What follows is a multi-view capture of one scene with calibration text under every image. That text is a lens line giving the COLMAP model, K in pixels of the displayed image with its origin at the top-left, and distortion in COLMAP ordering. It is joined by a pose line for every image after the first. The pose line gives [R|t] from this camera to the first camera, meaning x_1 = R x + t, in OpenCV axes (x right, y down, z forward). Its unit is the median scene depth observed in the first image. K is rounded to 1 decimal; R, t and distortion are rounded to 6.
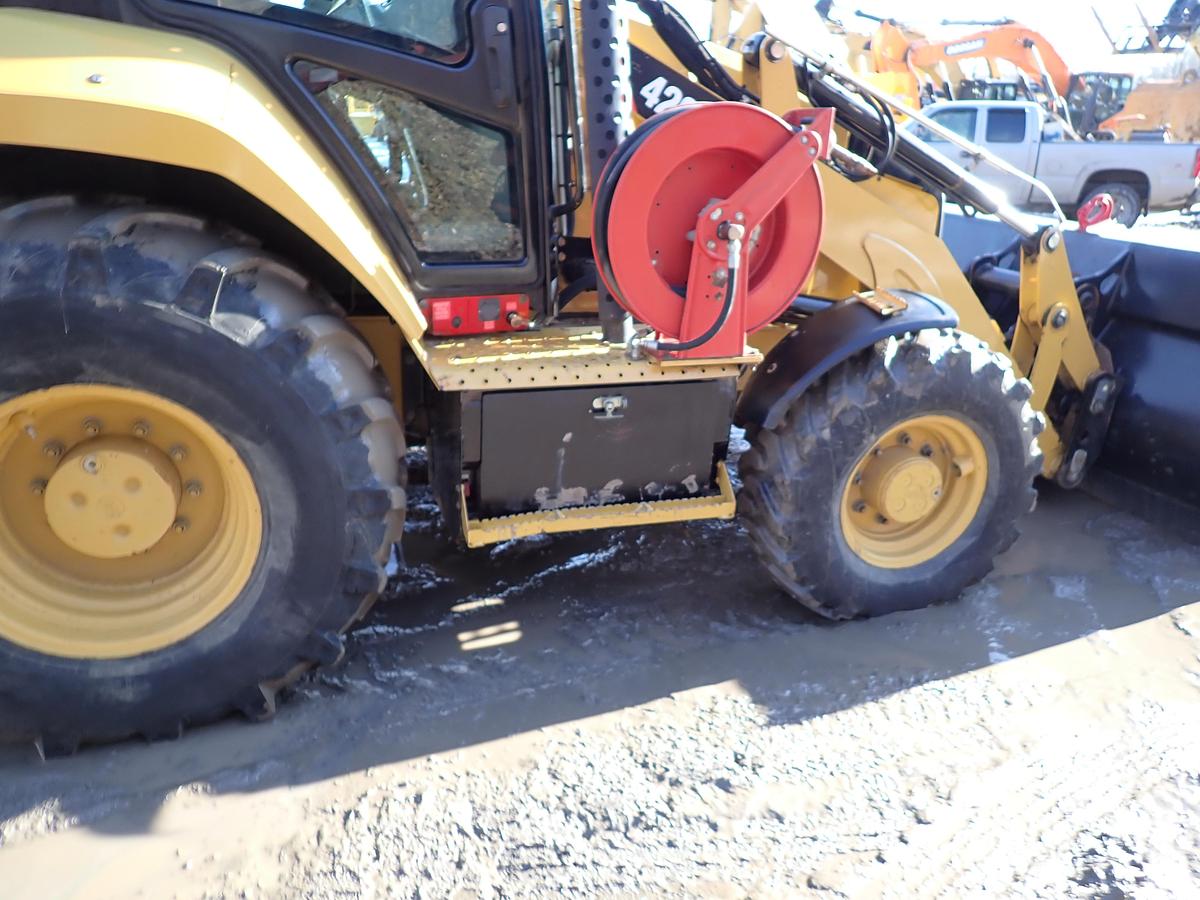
lens RADIAL K [[889.0, 0, 590.3], [0, 889.0, 441.0], [0, 0, 1]] dist [0.014407, -0.012819]
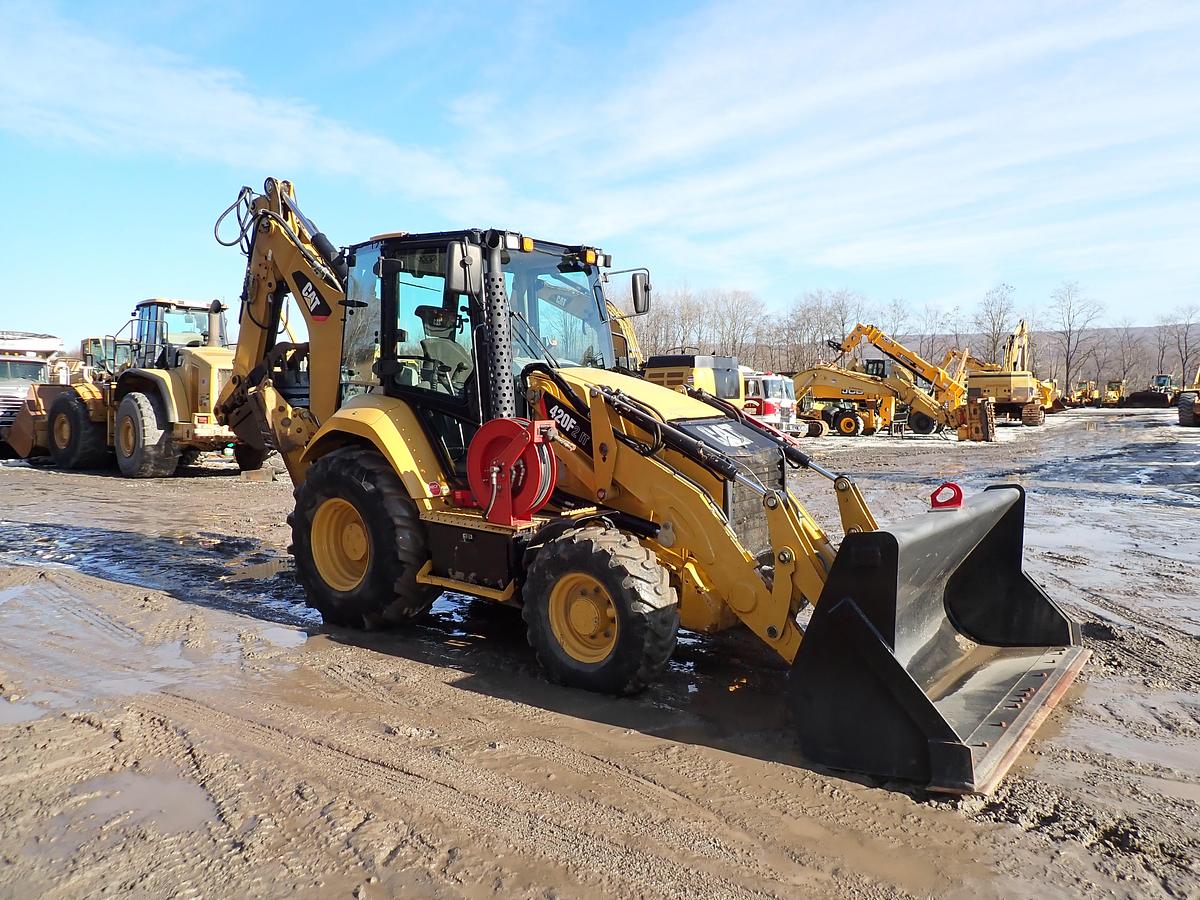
lens RADIAL K [[889.0, 0, 595.1], [0, 889.0, 456.3], [0, 0, 1]] dist [0.014407, -0.012819]
pose [[0.561691, 0.043154, -0.826221, 2.027612], [-0.274247, 0.951890, -0.136724, -0.014467], [0.780571, 0.303385, 0.546503, -0.092151]]
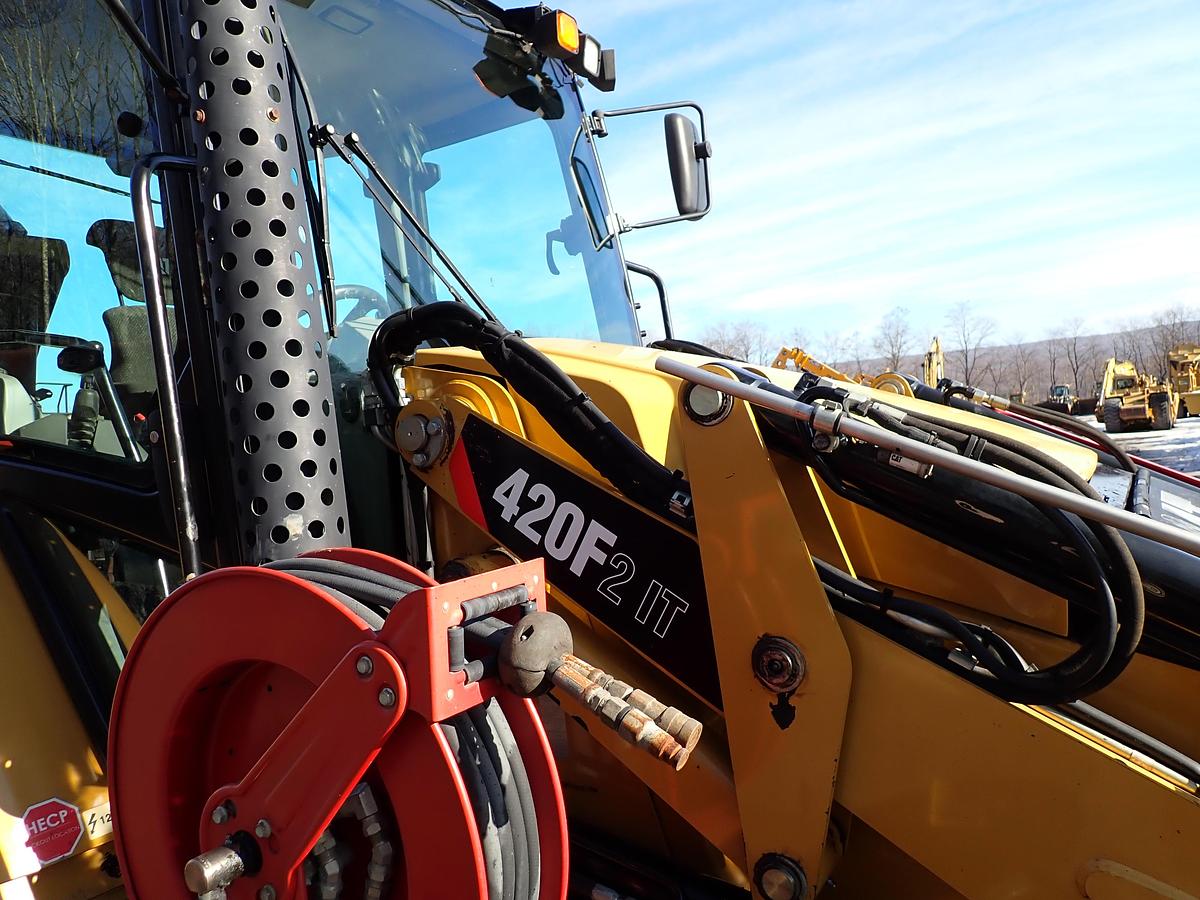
lens RADIAL K [[889.0, 0, 599.6], [0, 889.0, 442.3], [0, 0, 1]] dist [0.014407, -0.012819]
pose [[0.647202, -0.054188, -0.760390, 0.534217], [-0.184463, 0.956696, -0.225182, -0.323961], [0.739664, 0.286002, 0.609179, 0.732854]]
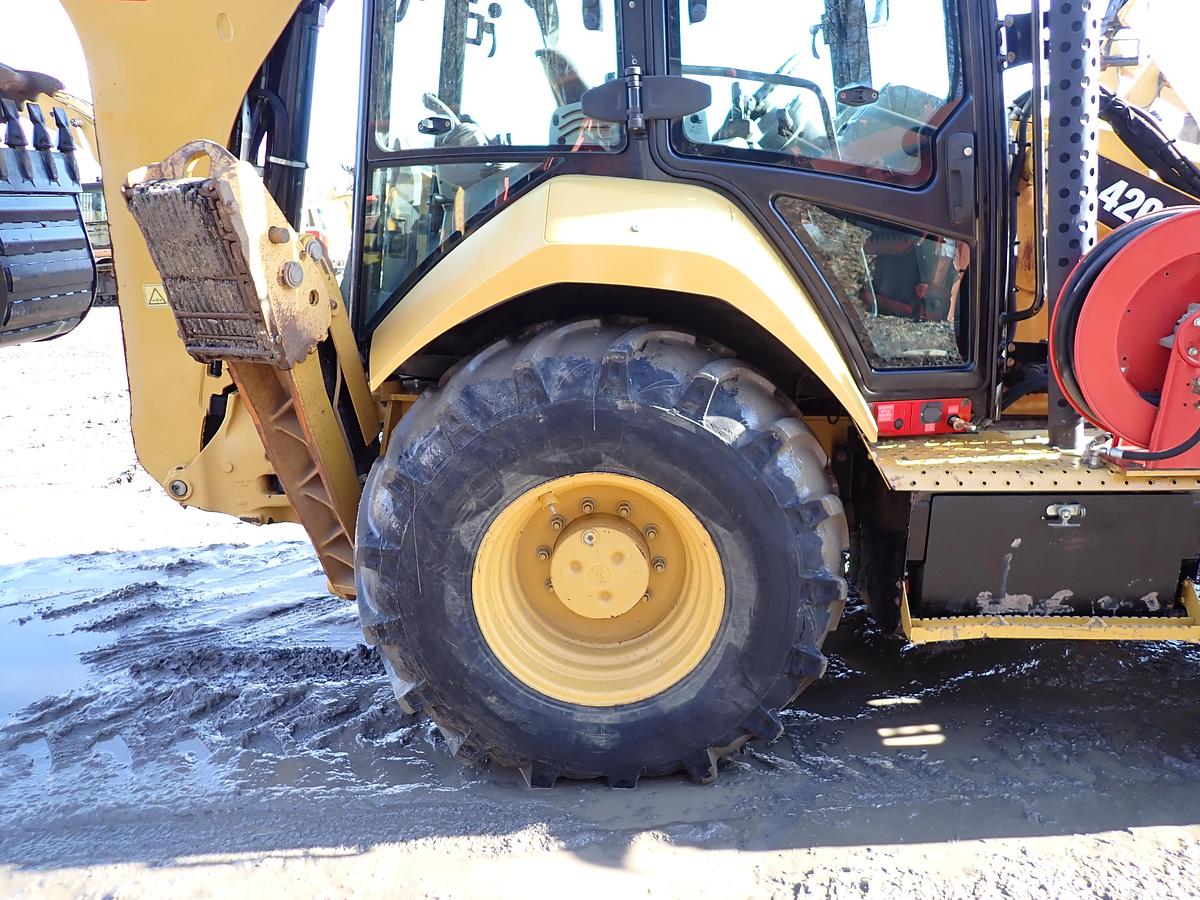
lens RADIAL K [[889.0, 0, 602.9], [0, 889.0, 445.6], [0, 0, 1]] dist [0.014407, -0.012819]
pose [[0.935805, 0.033211, -0.350949, -0.104874], [-0.064134, 0.994977, -0.076857, -0.005636], [0.346634, 0.094431, 0.933235, -0.092153]]
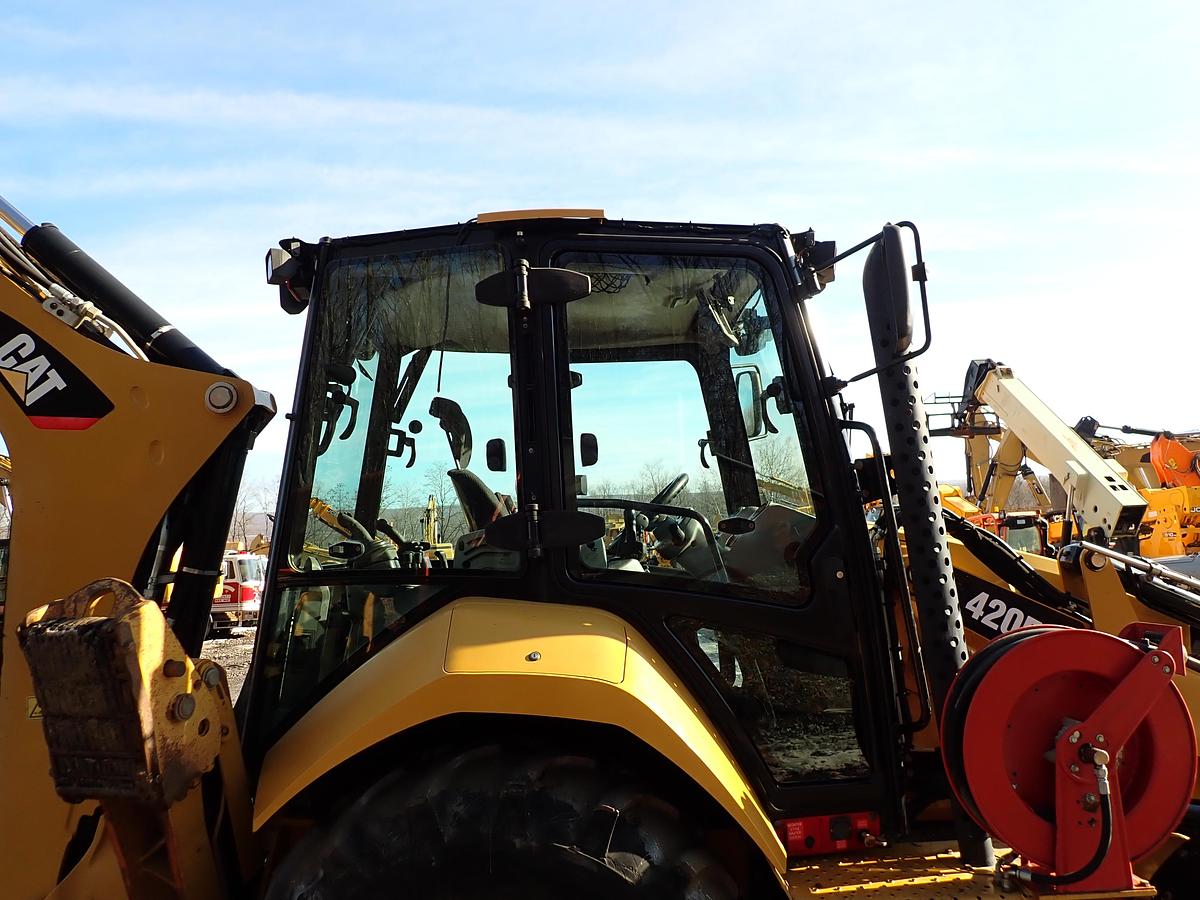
lens RADIAL K [[889.0, 0, 600.1], [0, 889.0, 452.9], [0, 0, 1]] dist [0.014407, -0.012819]
pose [[0.960164, -0.095499, -0.262612, -0.068453], [-0.029970, 0.899174, -0.436563, -0.079103], [0.277825, 0.427043, 0.860493, -0.129447]]
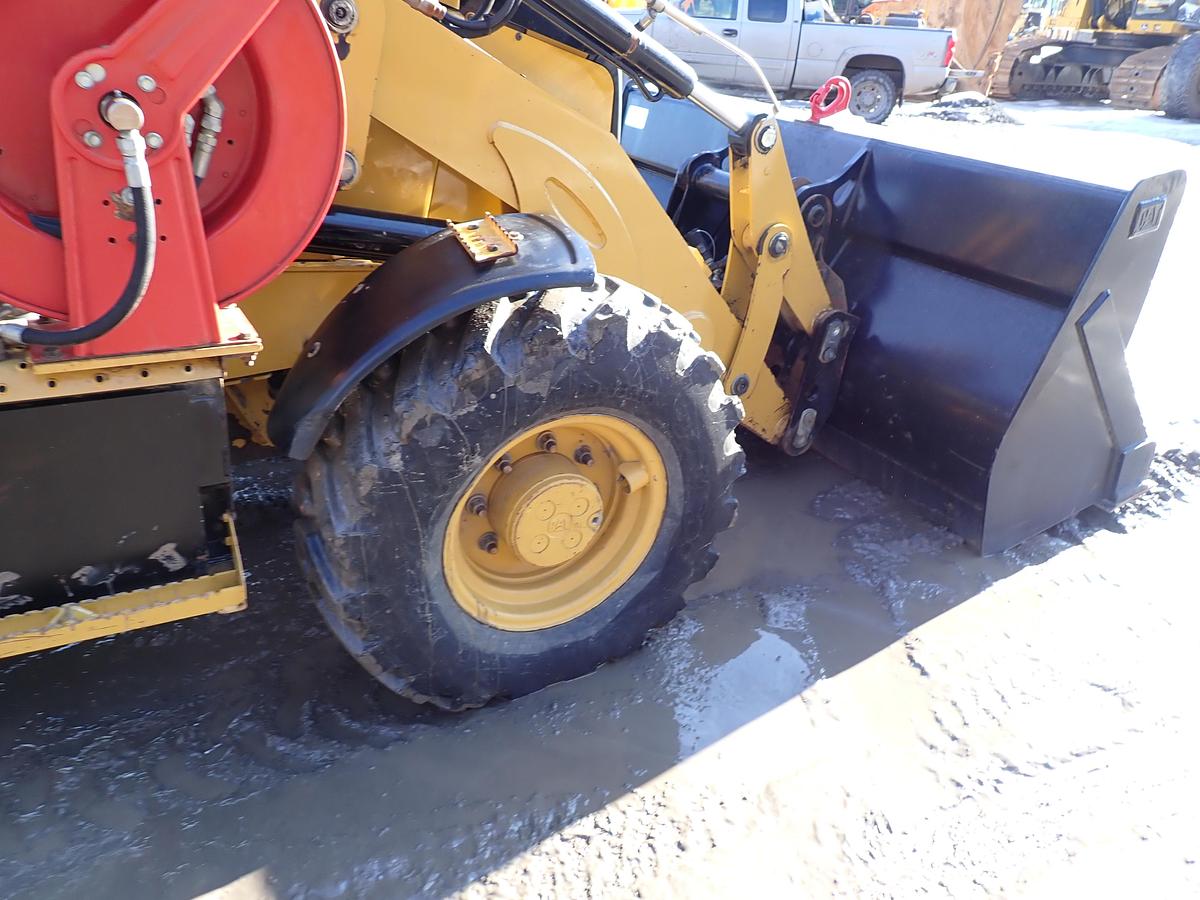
lens RADIAL K [[889.0, 0, 584.6], [0, 889.0, 431.1], [0, 0, 1]] dist [0.014407, -0.012819]
pose [[0.976178, -0.053729, 0.210213, 0.265164], [0.029692, 0.992820, 0.115876, -0.095651], [-0.214930, -0.106874, 0.970764, 0.385978]]
